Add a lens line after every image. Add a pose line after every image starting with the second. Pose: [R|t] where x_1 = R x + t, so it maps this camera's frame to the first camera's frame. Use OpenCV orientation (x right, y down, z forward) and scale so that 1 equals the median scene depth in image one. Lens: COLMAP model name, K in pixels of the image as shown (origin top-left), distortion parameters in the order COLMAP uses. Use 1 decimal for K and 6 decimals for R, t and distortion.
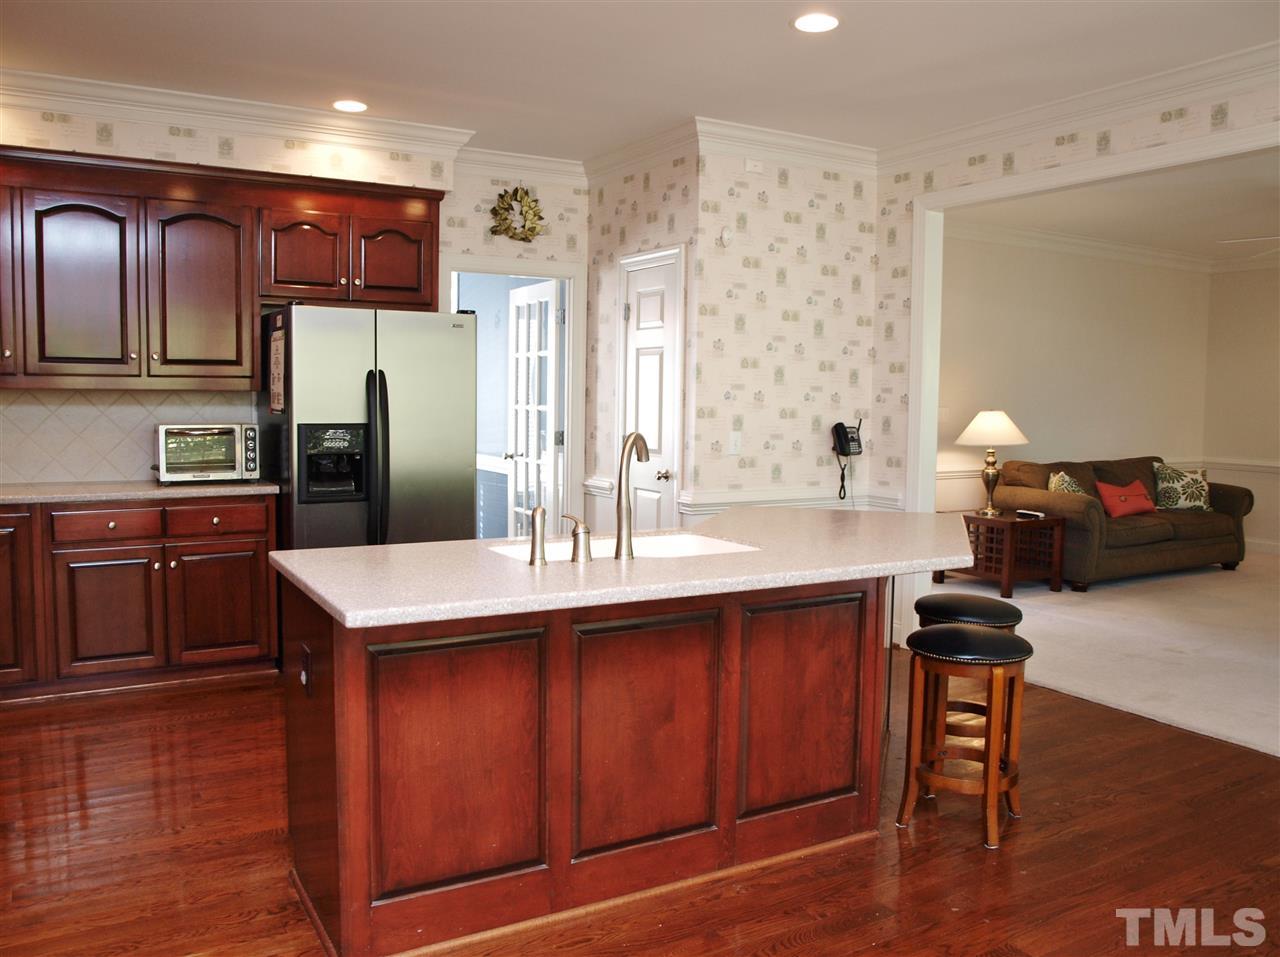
lens RADIAL K [[1008.8, 0, 636.9], [0, 1008.8, 476.4], [0, 0, 1]] dist [-0.111465, 0.071752]
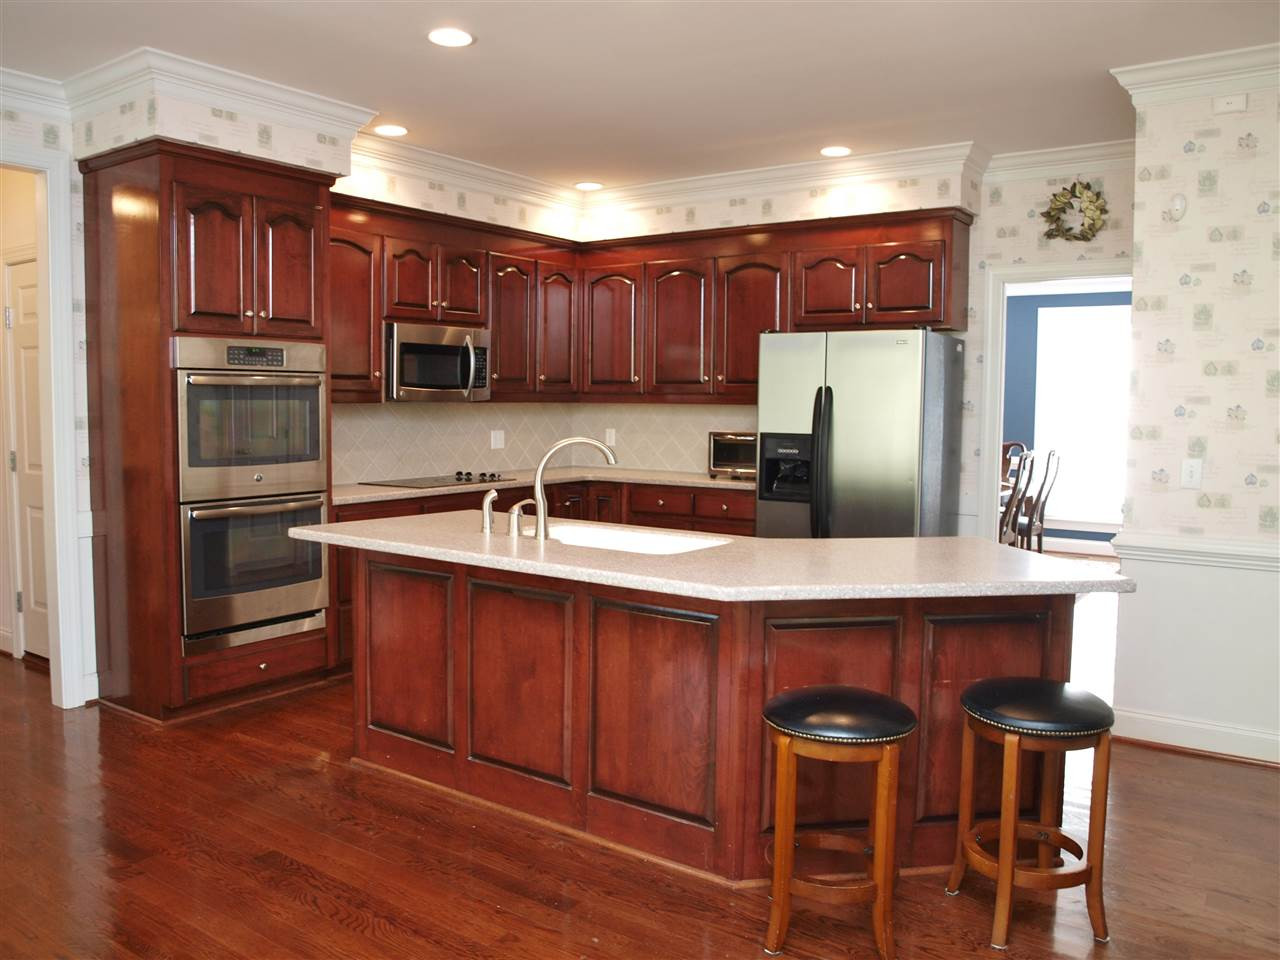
lens RADIAL K [[1008.8, 0, 636.9], [0, 1008.8, 477.9], [0, 0, 1]] dist [-0.111465, 0.071752]
pose [[0.425342, 0.060078, -0.903036, 0.630433], [-0.076475, 0.996612, 0.030283, -0.021241], [0.901796, 0.056179, 0.428495, 0.319687]]
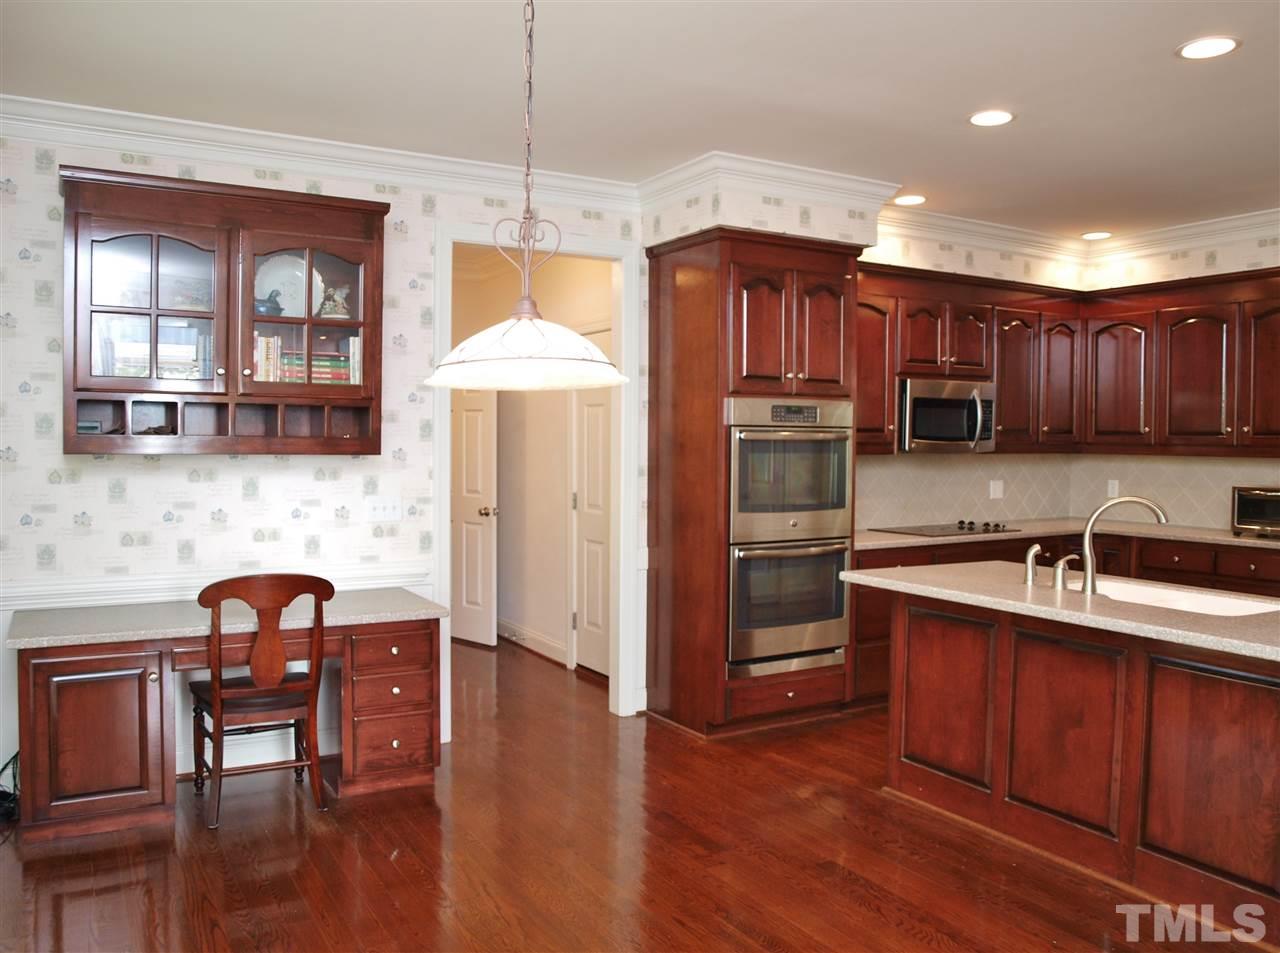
lens RADIAL K [[1011.4, 0, 640.0], [0, 1011.4, 476.5], [0, 0, 1]] dist [-0.109992, 0.069395]
pose [[0.008880, 0.025125, -0.999645, 0.678656], [-0.087522, 0.995867, 0.024253, -0.025520], [0.996123, 0.087276, 0.011042, 0.228101]]
